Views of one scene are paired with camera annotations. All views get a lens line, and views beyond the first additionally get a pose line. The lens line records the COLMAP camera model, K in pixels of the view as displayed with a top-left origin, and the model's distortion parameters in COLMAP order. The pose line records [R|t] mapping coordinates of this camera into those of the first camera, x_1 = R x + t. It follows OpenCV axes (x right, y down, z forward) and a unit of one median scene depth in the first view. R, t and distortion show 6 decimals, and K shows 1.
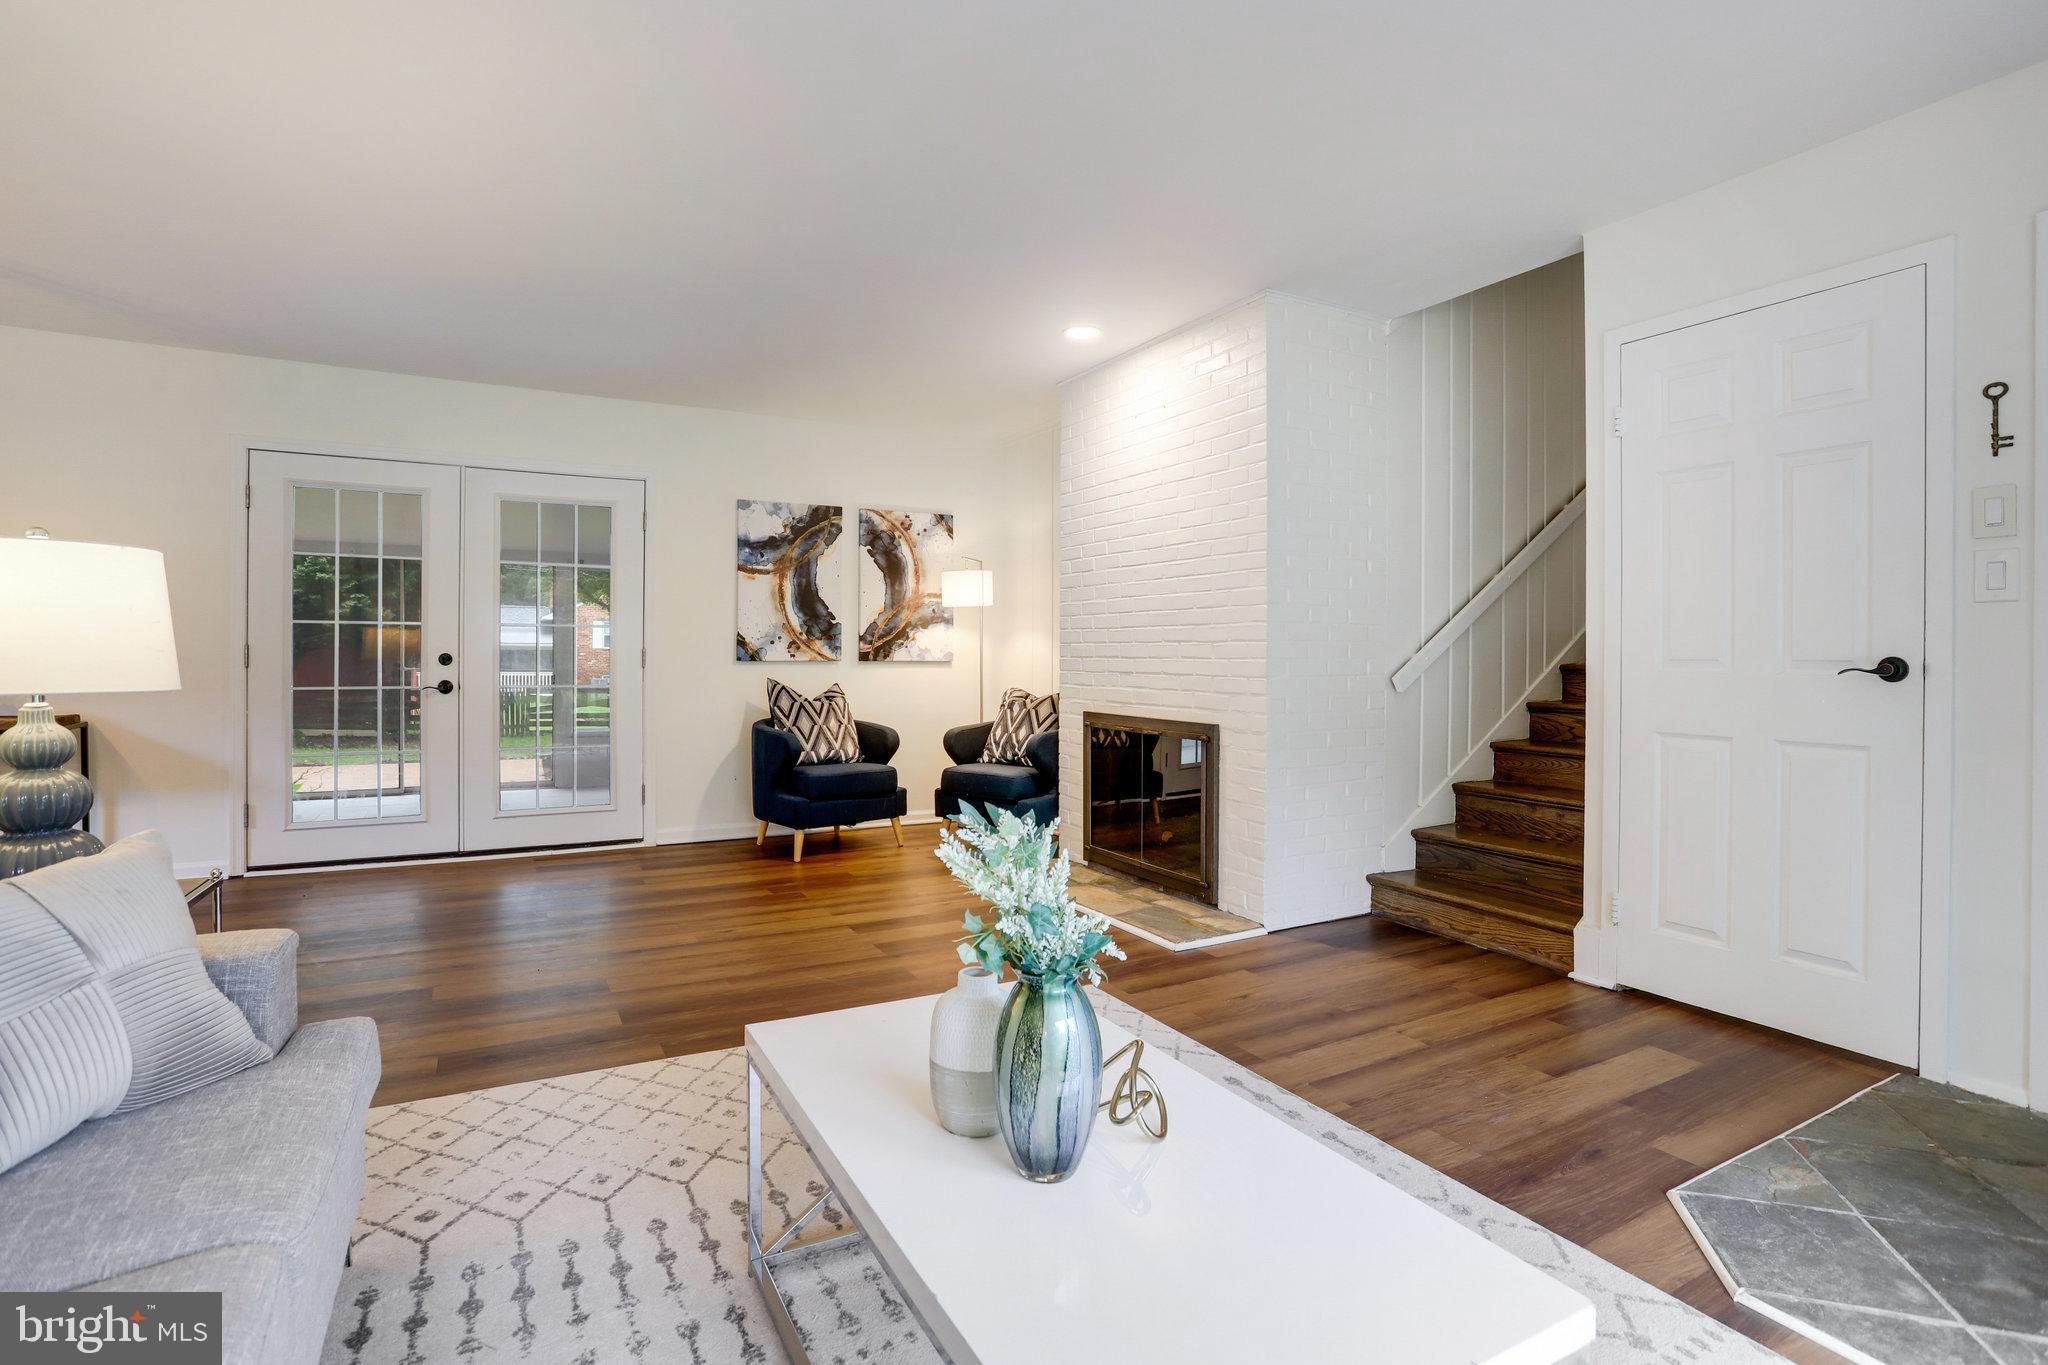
lens RADIAL K [[1001.3, 0, 1025.3], [0, 1001.3, 662.5], [0, 0, 1]] dist [-0.066437, 0.032206]
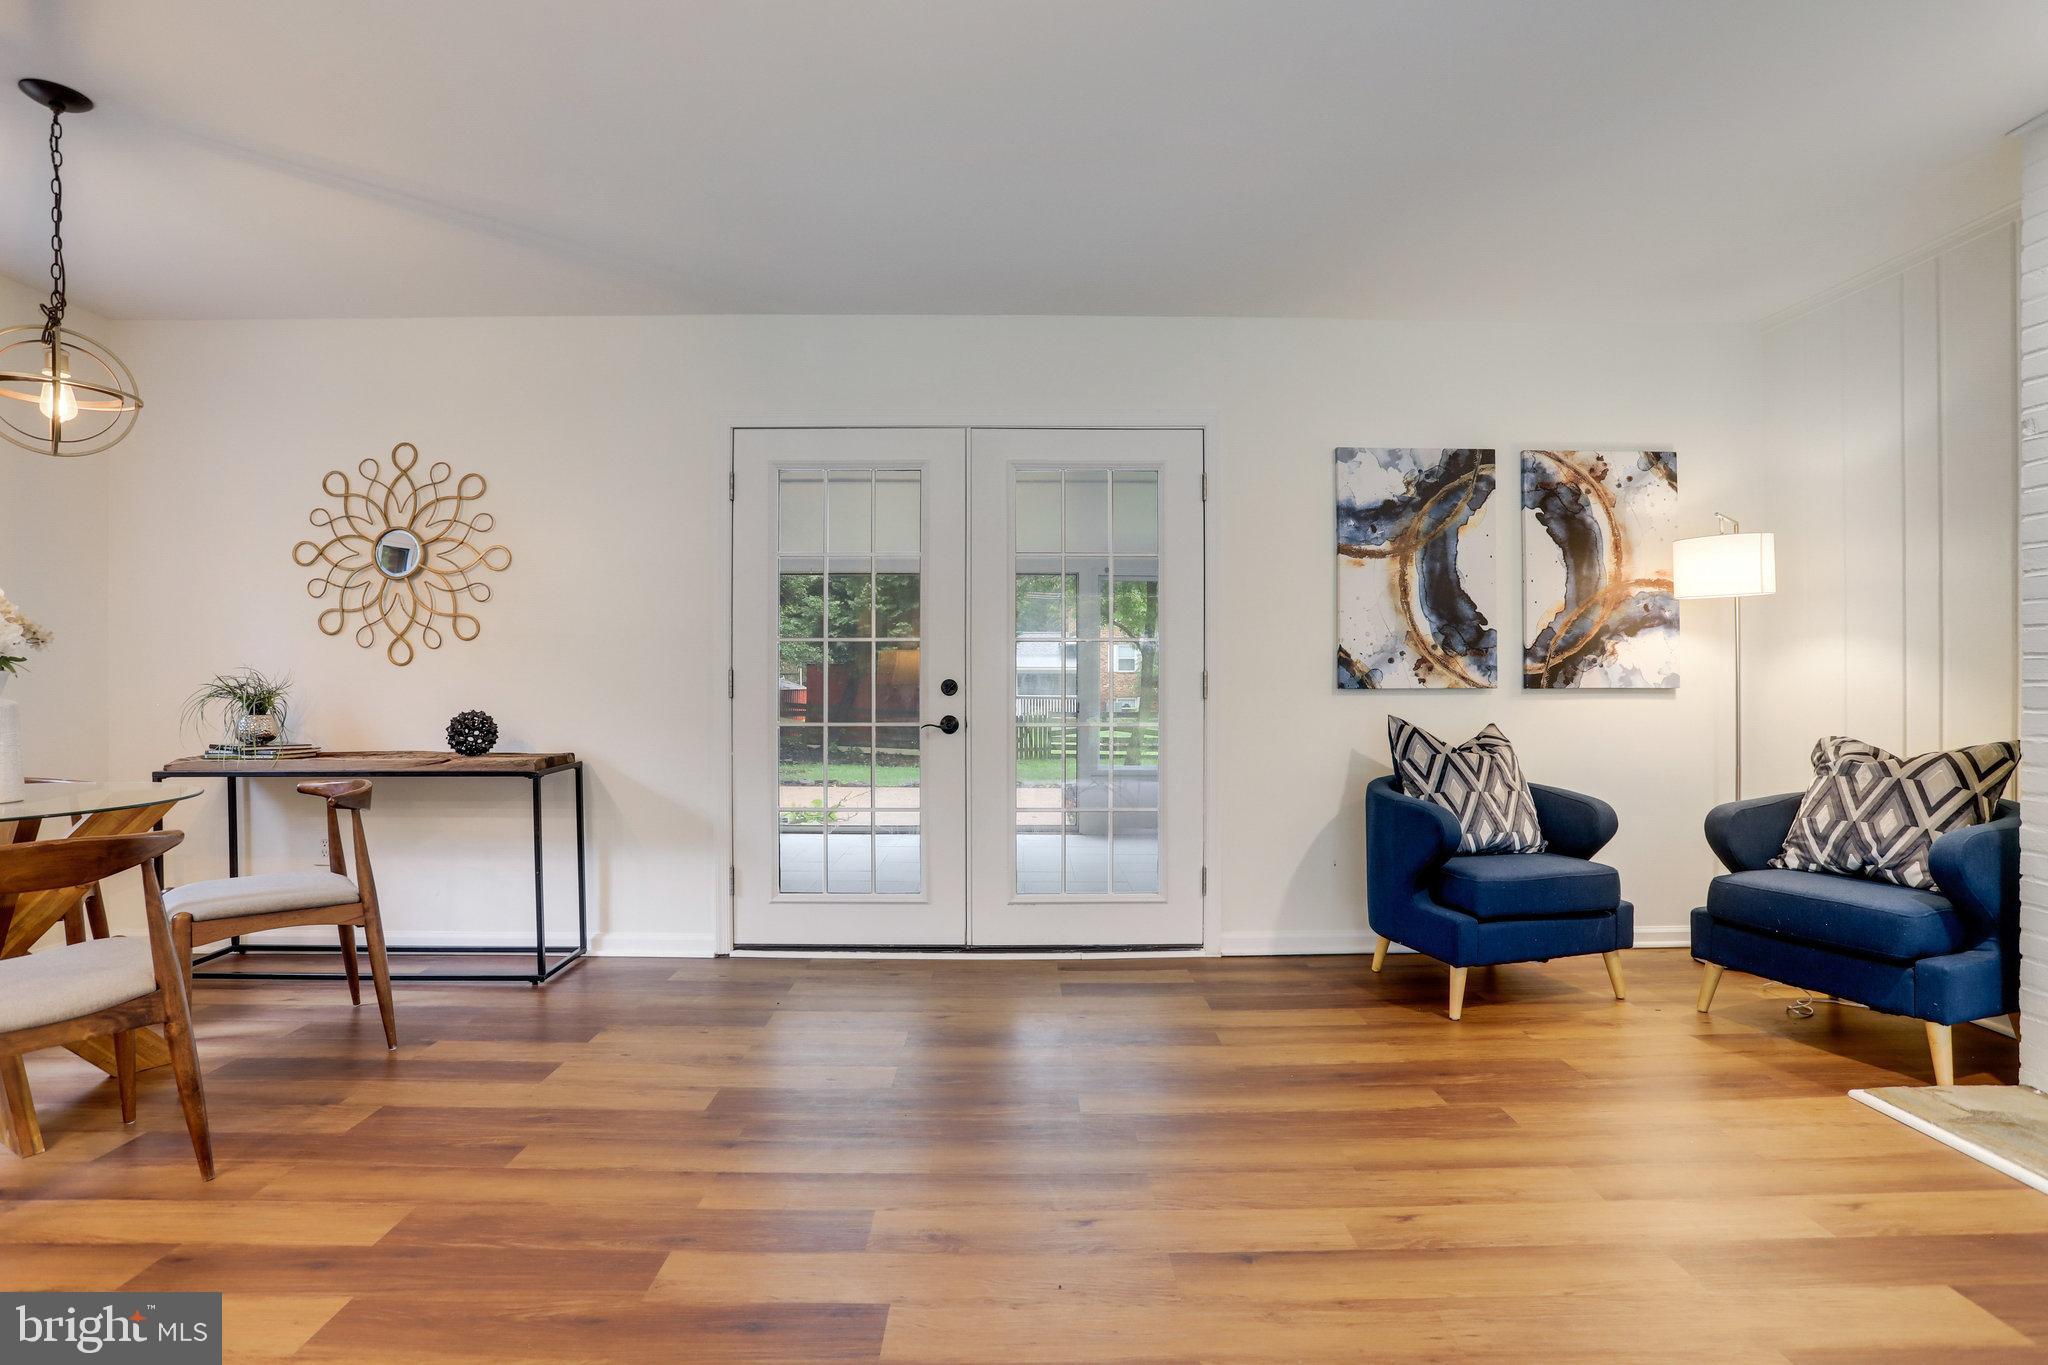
lens RADIAL K [[1006.9, 0, 1027.5], [0, 1006.9, 677.7], [0, 0, 1]] dist [-0.071965, 0.028376]
pose [[0.881022, -0.005856, -0.473039, -0.155567], [0.000992, 0.999944, -0.010531, -0.002275], [0.473074, 0.008809, 0.880979, 0.310421]]
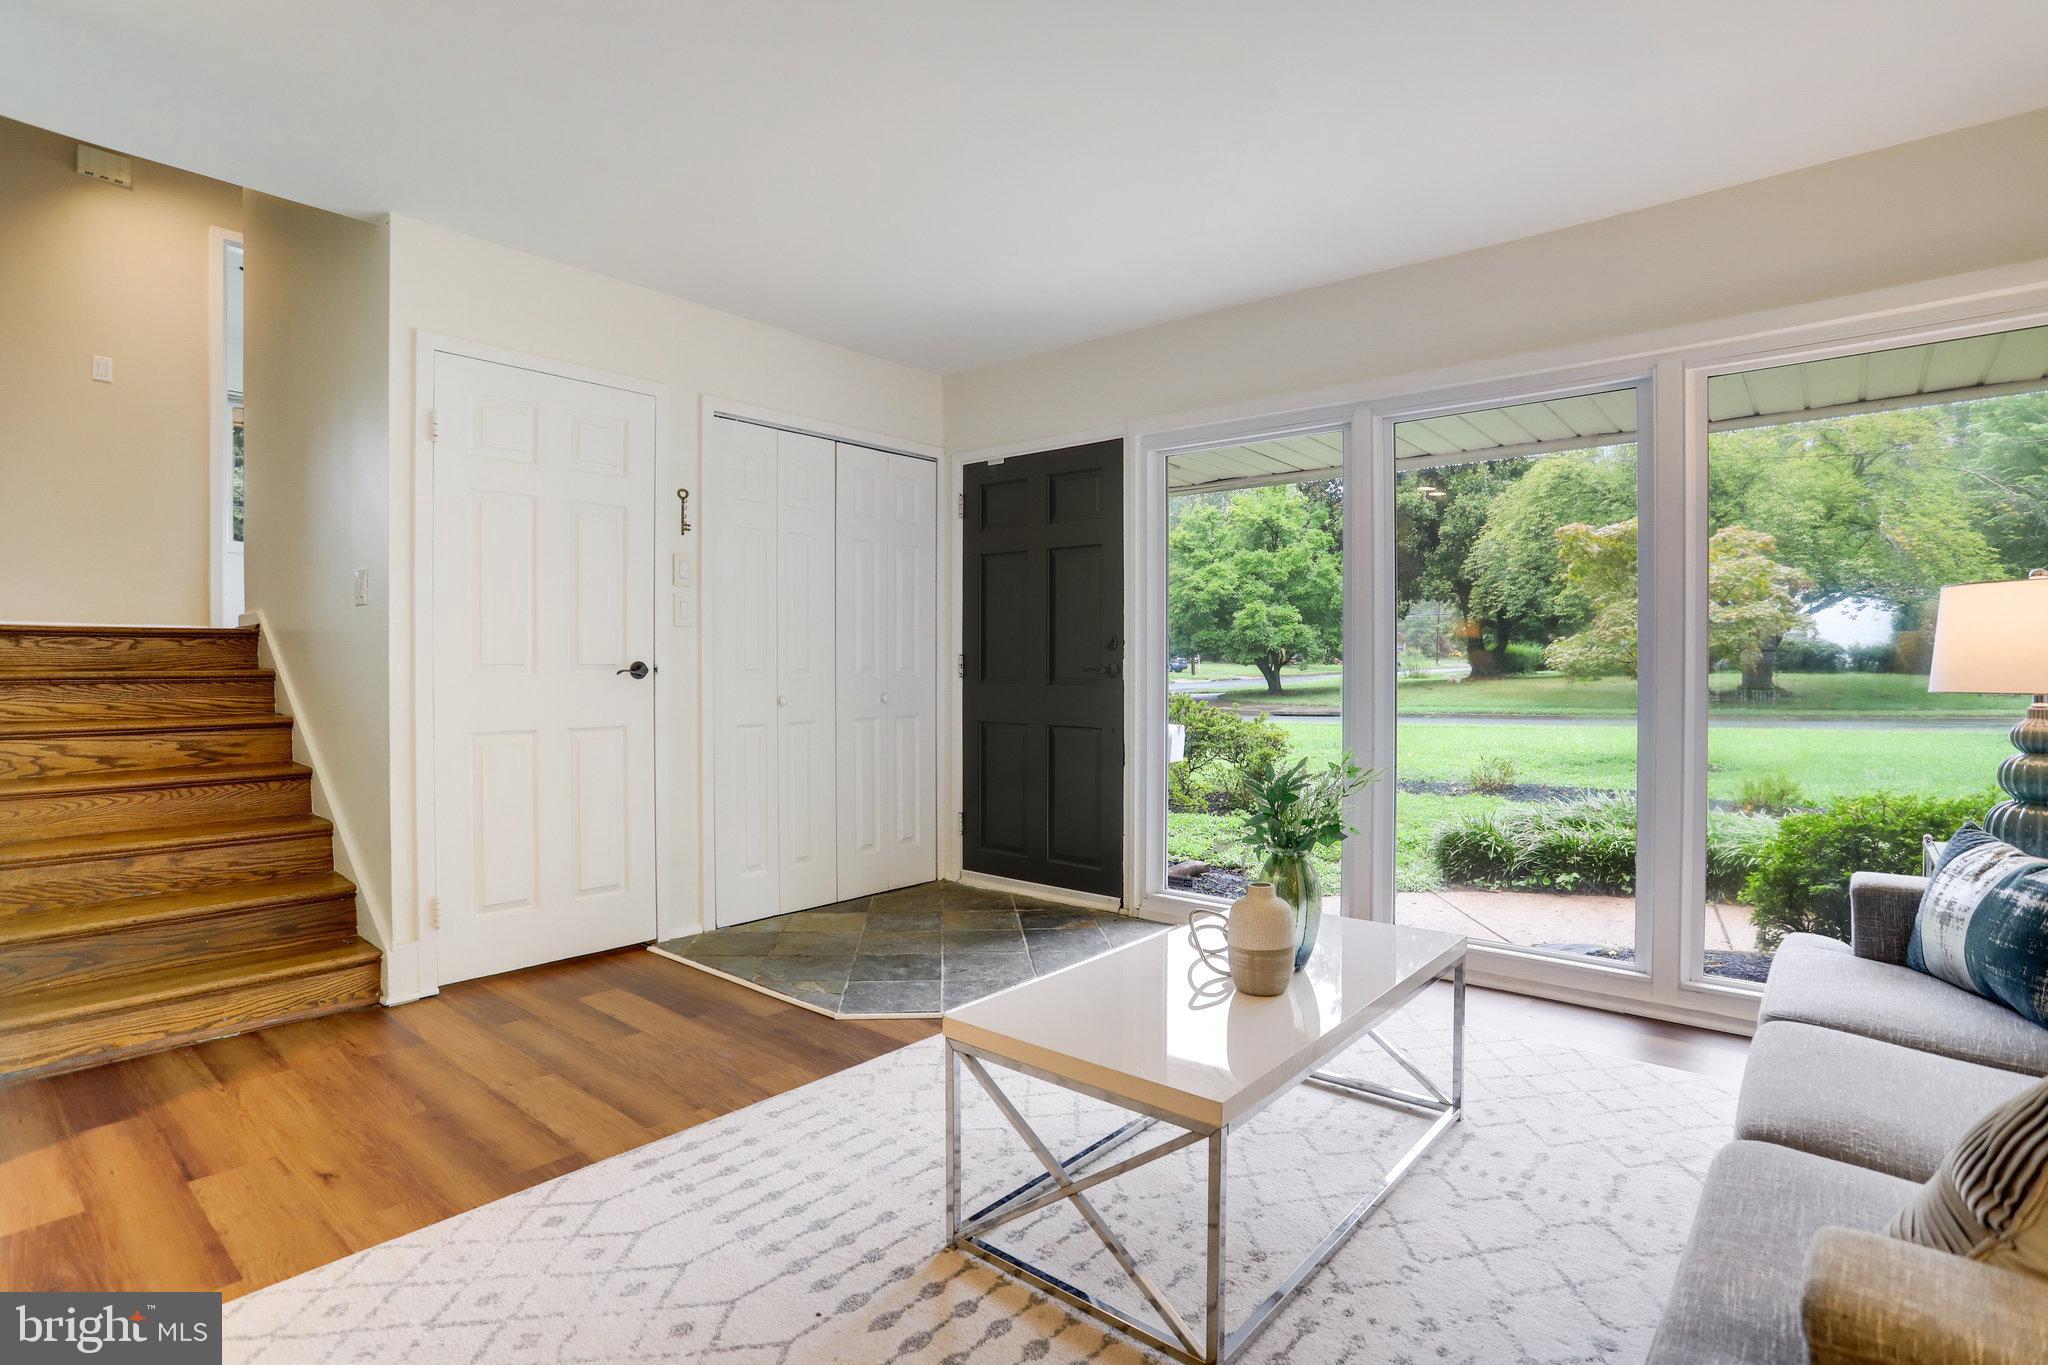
lens RADIAL K [[1006.9, 0, 1027.5], [0, 1006.9, 677.7], [0, 0, 1]] dist [-0.071965, 0.028376]
pose [[-0.359292, -0.017442, 0.933062, -0.299142], [0.006537, 0.999754, 0.021206, -0.004020], [-0.933202, 0.013718, -0.359090, 0.431625]]
